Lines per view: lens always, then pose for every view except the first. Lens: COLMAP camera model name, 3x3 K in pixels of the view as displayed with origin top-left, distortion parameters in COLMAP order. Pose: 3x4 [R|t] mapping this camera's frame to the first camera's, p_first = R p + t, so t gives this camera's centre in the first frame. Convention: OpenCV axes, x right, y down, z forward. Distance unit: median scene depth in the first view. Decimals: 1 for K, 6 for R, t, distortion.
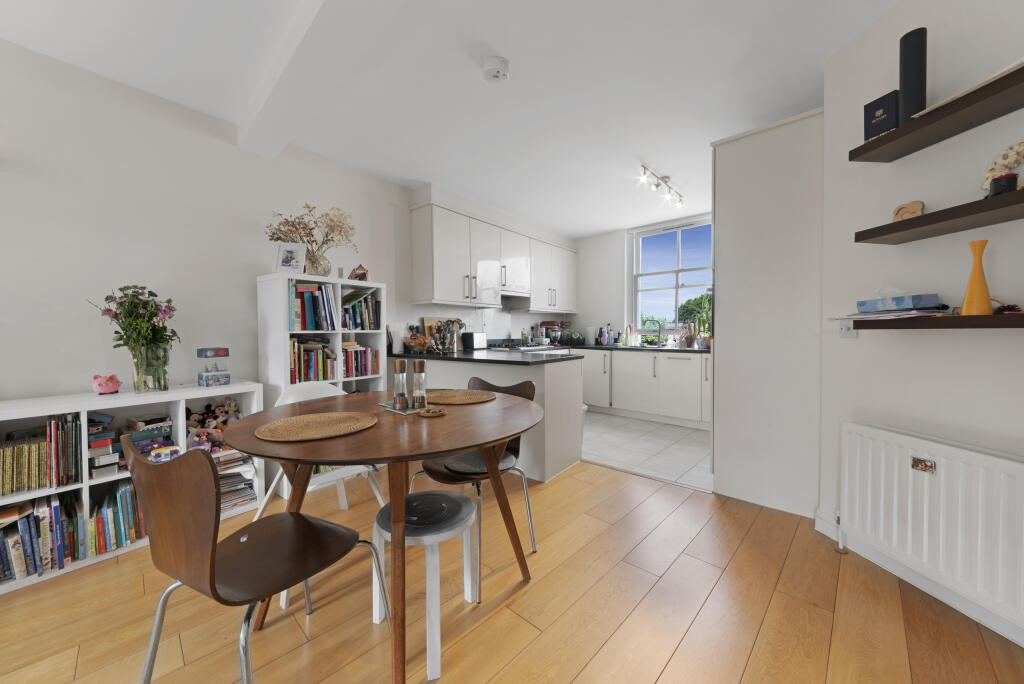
lens RADIAL K [[372.7, 0, 512.0], [0, 372.7, 342.0], [0, 0, 1]] dist [0.000638, -0.000077]
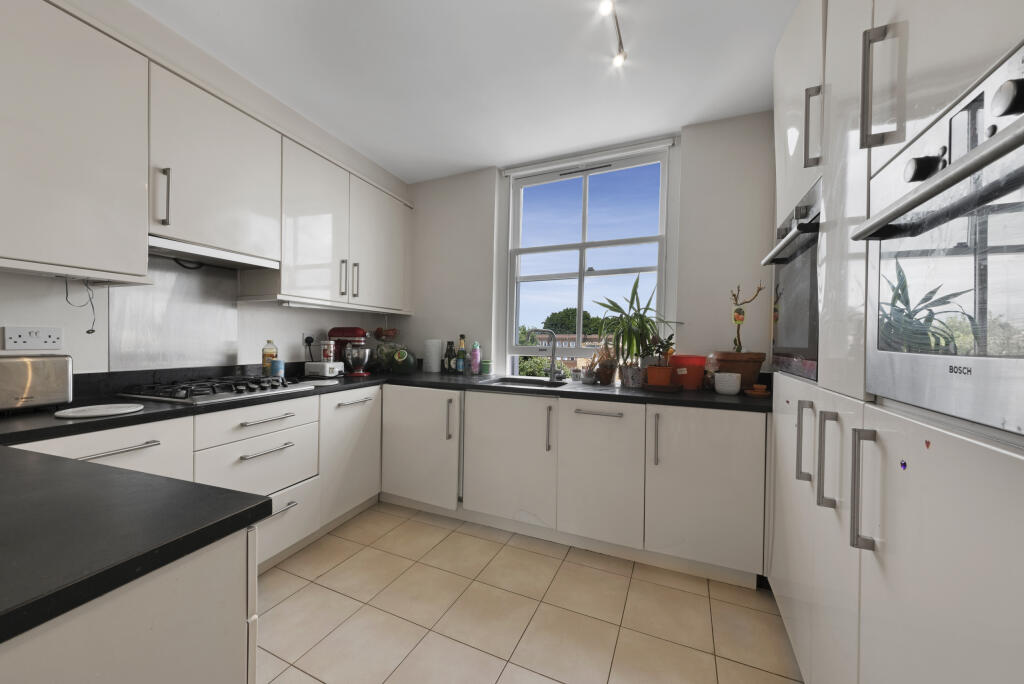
lens RADIAL K [[372.7, 0, 512.0], [0, 372.7, 342.0], [0, 0, 1]] dist [0.000638, -0.000077]
pose [[0.947005, 0.019566, 0.320623, 0.155046], [-0.013254, 0.999673, -0.021858, -0.028928], [-0.320946, 0.016451, 0.946955, 0.471346]]
